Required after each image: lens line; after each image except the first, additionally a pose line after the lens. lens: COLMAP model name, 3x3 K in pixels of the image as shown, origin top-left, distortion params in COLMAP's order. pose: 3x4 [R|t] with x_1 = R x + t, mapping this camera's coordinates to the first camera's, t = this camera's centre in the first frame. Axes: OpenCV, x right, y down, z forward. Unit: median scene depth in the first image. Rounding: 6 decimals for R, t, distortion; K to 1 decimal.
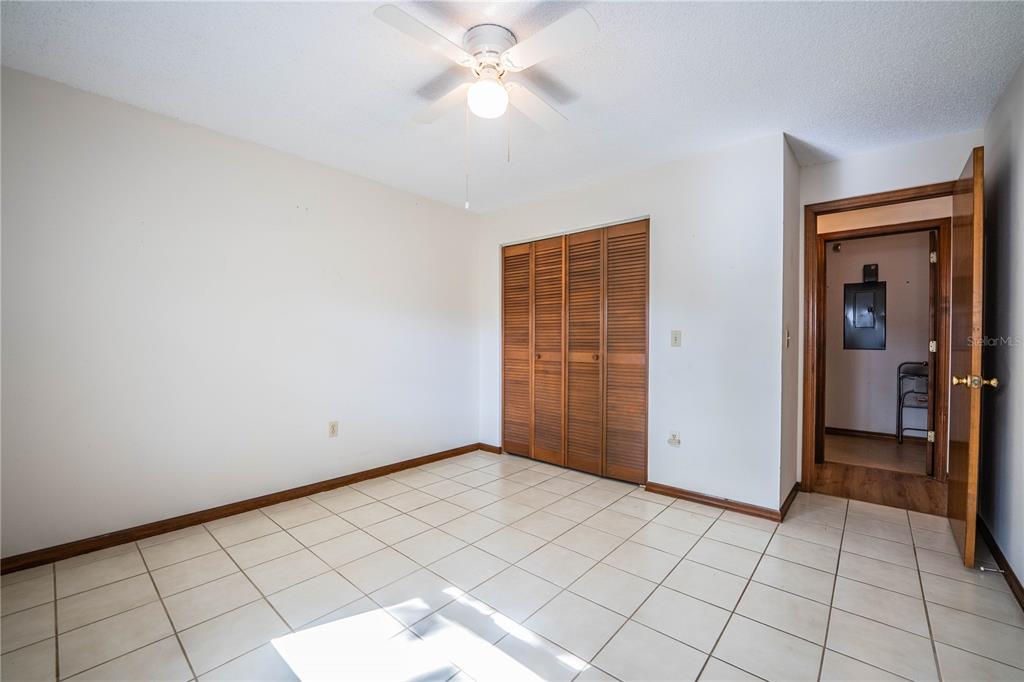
lens RADIAL K [[418.9, 0, 508.5], [0, 418.9, 342.2], [0, 0, 1]] dist [-0.024948, 0.002530]
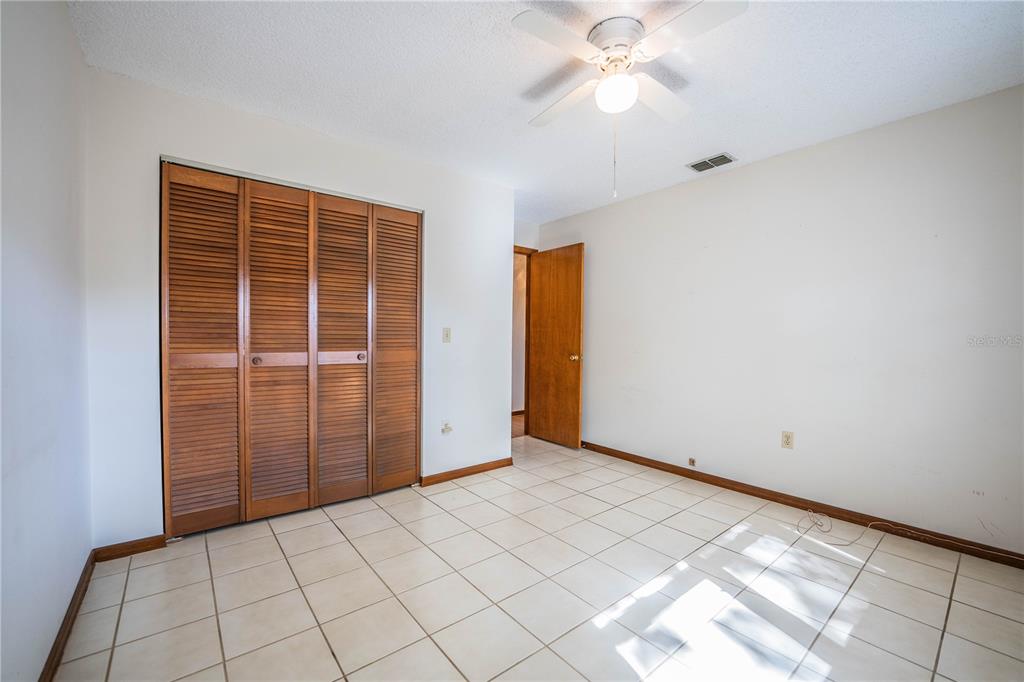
lens RADIAL K [[418.9, 0, 518.4], [0, 418.9, 341.4], [0, 0, 1]] dist [-0.024948, 0.002530]
pose [[0.152301, -0.015022, 0.988220, -0.564881], [-0.006307, 0.999849, 0.016171, -0.009310], [-0.988314, -0.008695, 0.152183, 0.569740]]
